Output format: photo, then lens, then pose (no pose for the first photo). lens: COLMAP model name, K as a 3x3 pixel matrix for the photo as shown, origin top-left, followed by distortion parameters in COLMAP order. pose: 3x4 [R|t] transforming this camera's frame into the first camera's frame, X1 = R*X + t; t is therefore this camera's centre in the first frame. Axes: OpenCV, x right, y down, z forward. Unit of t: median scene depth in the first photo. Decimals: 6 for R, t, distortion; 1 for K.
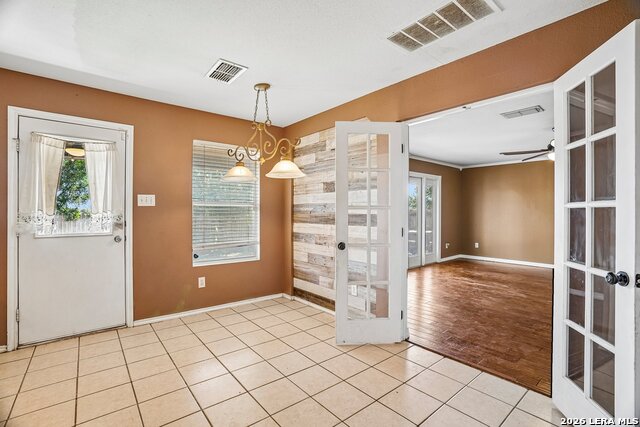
lens RADIAL K [[296.1, 0, 321.3], [0, 296.1, 213.0], [0, 0, 1]] dist [-0.056347, 0.015719]
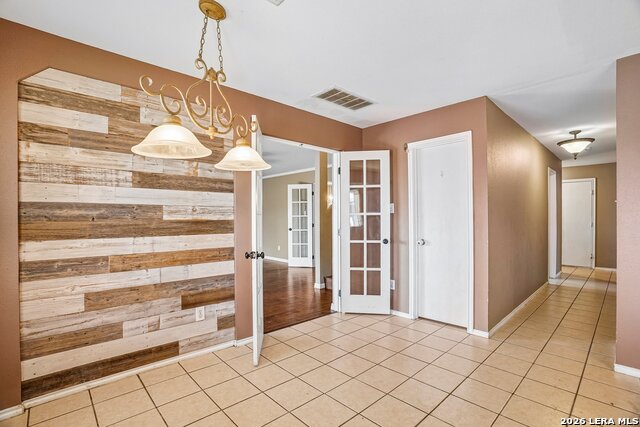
lens RADIAL K [[296.1, 0, 317.9], [0, 296.1, 216.9], [0, 0, 1]] dist [-0.056347, 0.015719]
pose [[-0.044331, -0.004445, 0.999007, -0.617923], [0.004396, 0.999980, 0.004645, -0.006514], [-0.999007, 0.004597, -0.044310, 0.624459]]
